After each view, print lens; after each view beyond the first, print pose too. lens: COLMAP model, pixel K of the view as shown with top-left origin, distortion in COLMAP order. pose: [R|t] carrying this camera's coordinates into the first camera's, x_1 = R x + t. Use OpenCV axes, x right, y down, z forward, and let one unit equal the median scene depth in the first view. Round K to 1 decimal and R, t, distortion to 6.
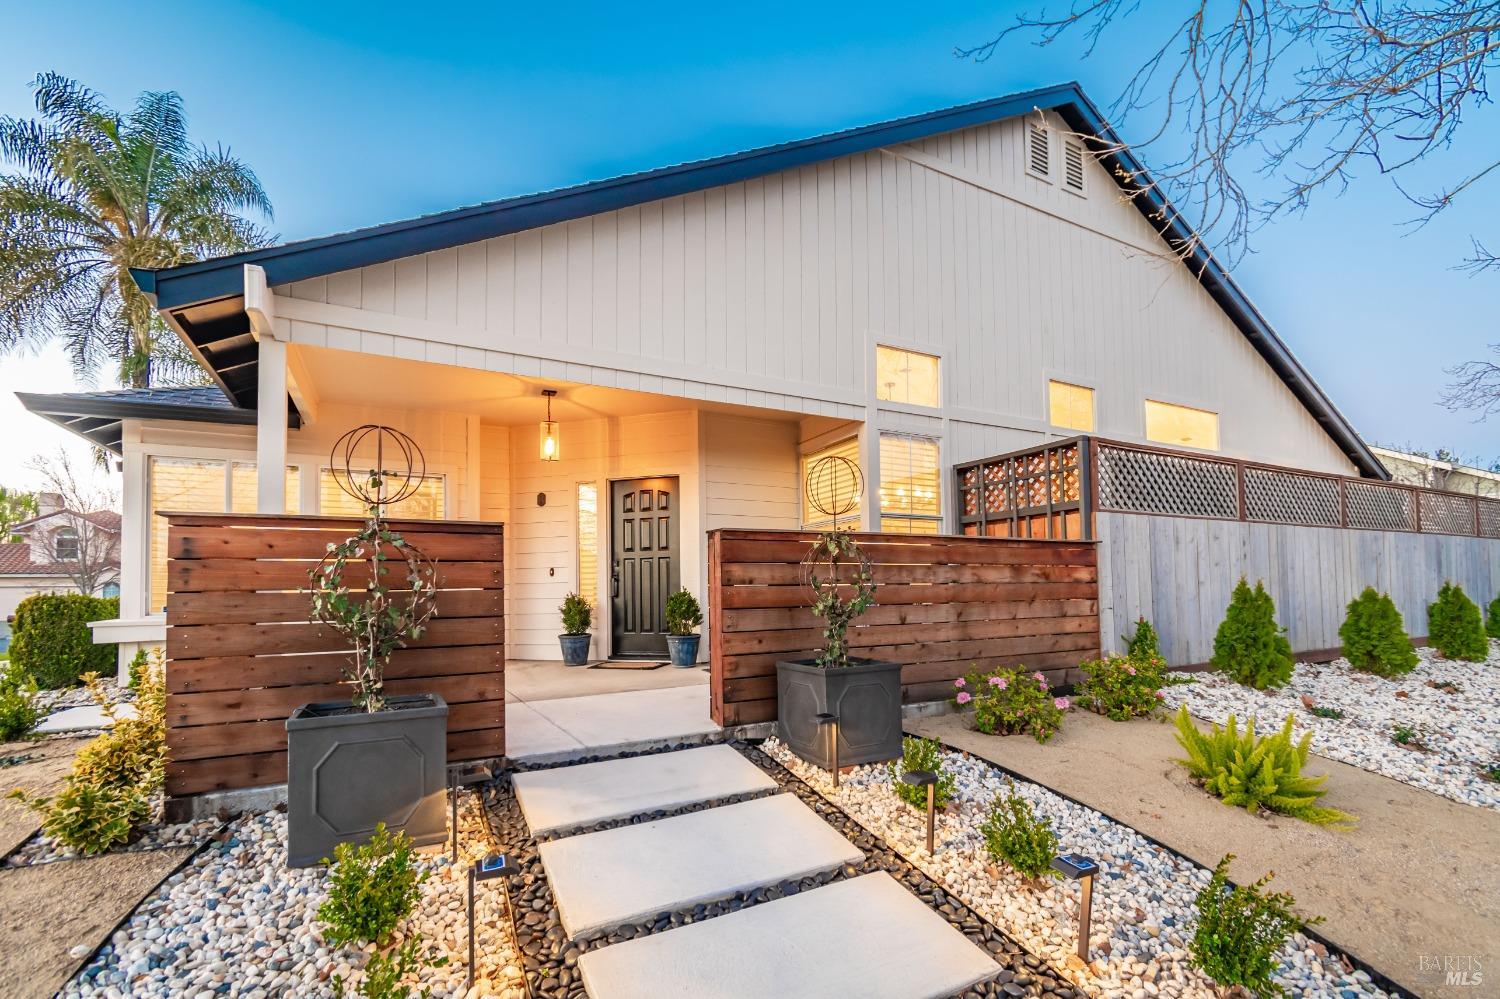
lens RADIAL K [[665.9, 0, 748.9], [0, 665.9, 503.8], [0, 0, 1]] dist [0.000275, -0.000268]
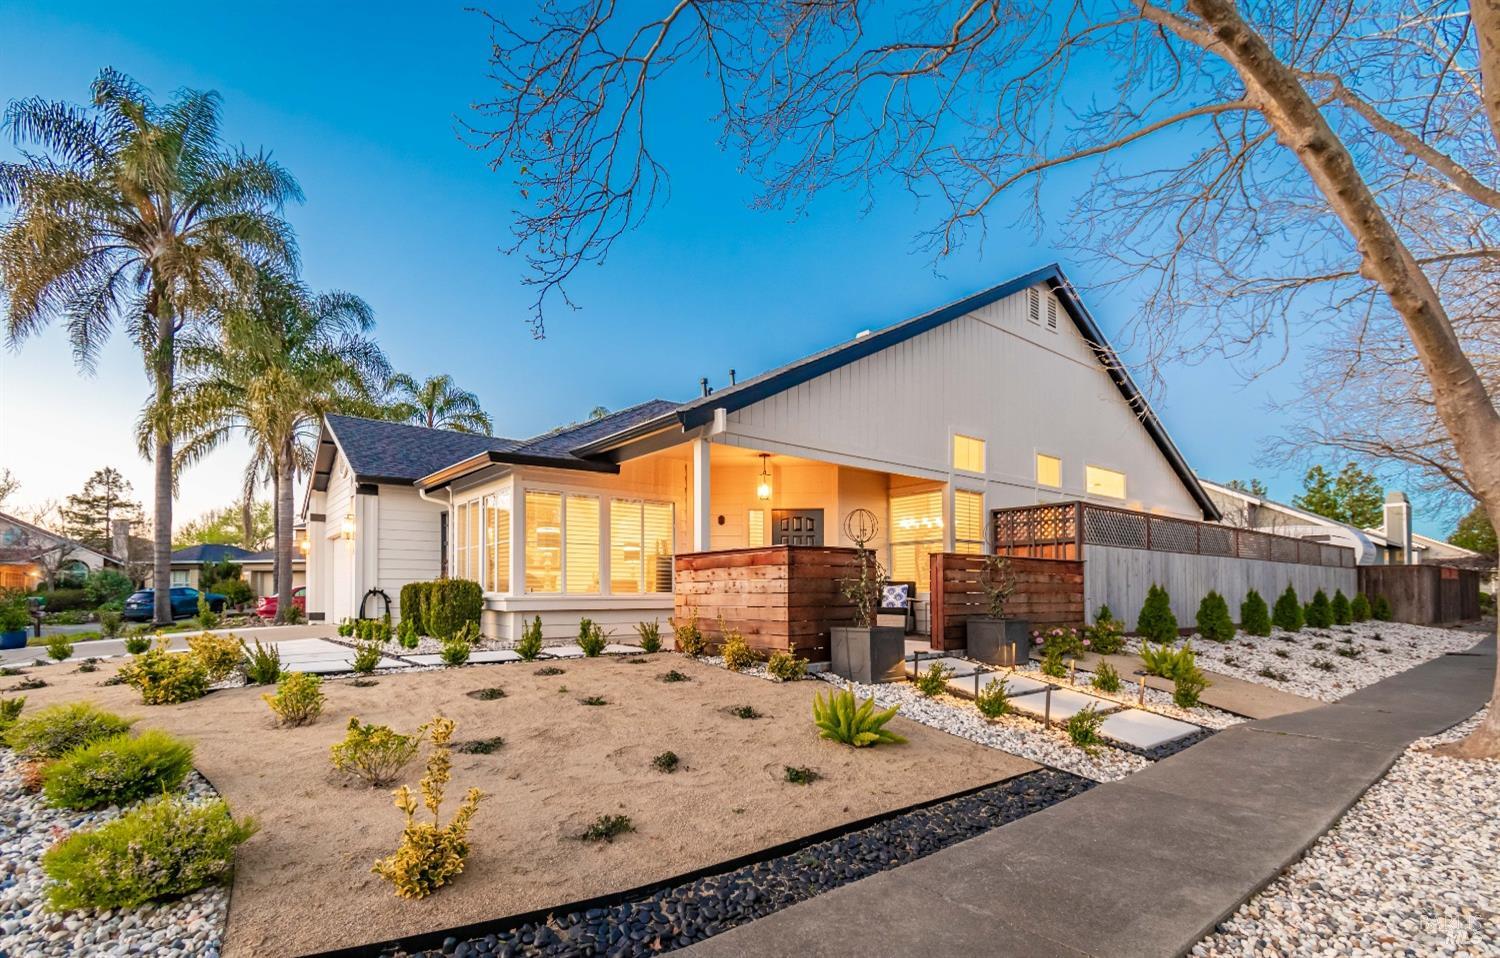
lens RADIAL K [[726.2, 0, 750.0], [0, 726.2, 479.0], [0, 0, 1]] dist [-0.000873, 0.000072]
pose [[0.979819, 0.046404, 0.194428, -0.632540], [-0.041192, 0.998677, -0.030768, -0.056152], [-0.195599, 0.022138, 0.980434, -0.627312]]
